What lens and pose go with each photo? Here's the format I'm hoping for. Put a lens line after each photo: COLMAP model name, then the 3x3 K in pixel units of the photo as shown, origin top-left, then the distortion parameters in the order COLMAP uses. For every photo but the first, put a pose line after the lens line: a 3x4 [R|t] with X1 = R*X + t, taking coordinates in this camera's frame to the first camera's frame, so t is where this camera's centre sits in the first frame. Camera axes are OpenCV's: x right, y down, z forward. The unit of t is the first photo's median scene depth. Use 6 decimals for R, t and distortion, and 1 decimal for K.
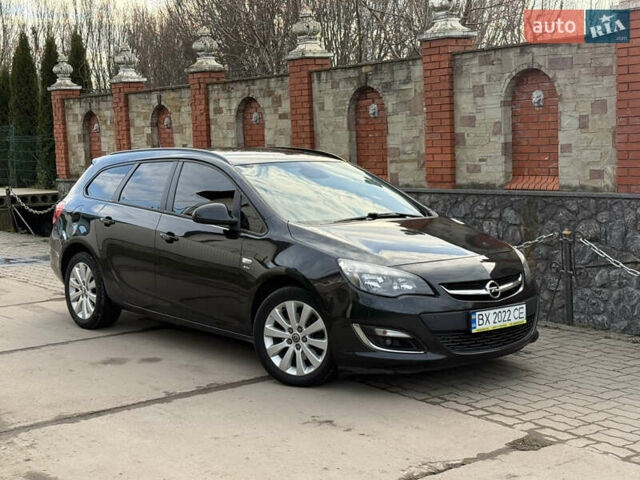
lens RADIAL K [[986.7, 0, 322.0], [0, 986.7, 243.1], [0, 0, 1]] dist [0.151271, -0.078899]
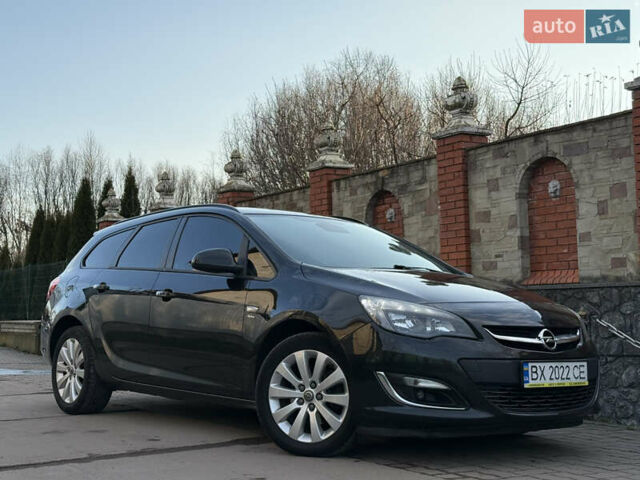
lens RADIAL K [[925.4, 0, 318.9], [0, 925.4, 247.7], [0, 0, 1]] dist [0.141800, -0.054762]
pose [[0.996961, 0.009894, -0.077274, 0.062622], [-0.023279, 0.984420, -0.174286, 0.070481], [0.074346, 0.175555, 0.981658, 0.120971]]
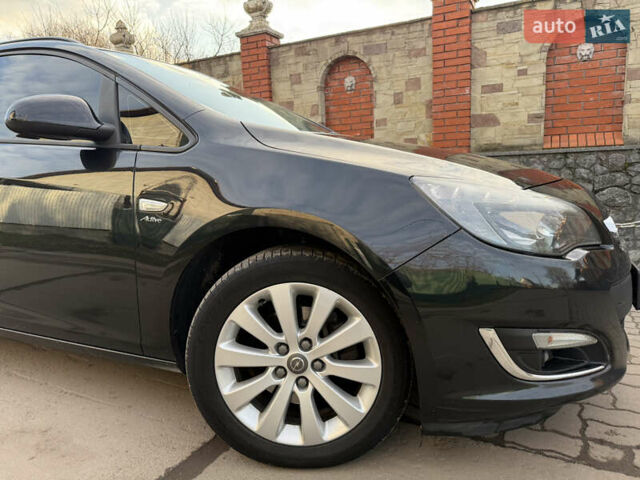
lens RADIAL K [[449.5, 0, 317.2], [0, 449.5, 242.0], [0, 0, 1]] dist [0.068008, -0.115250]
pose [[0.904155, -0.069559, 0.421503, -0.064458], [0.055916, 0.997436, 0.044659, 0.020276], [-0.423529, -0.016810, 0.905727, 0.517116]]
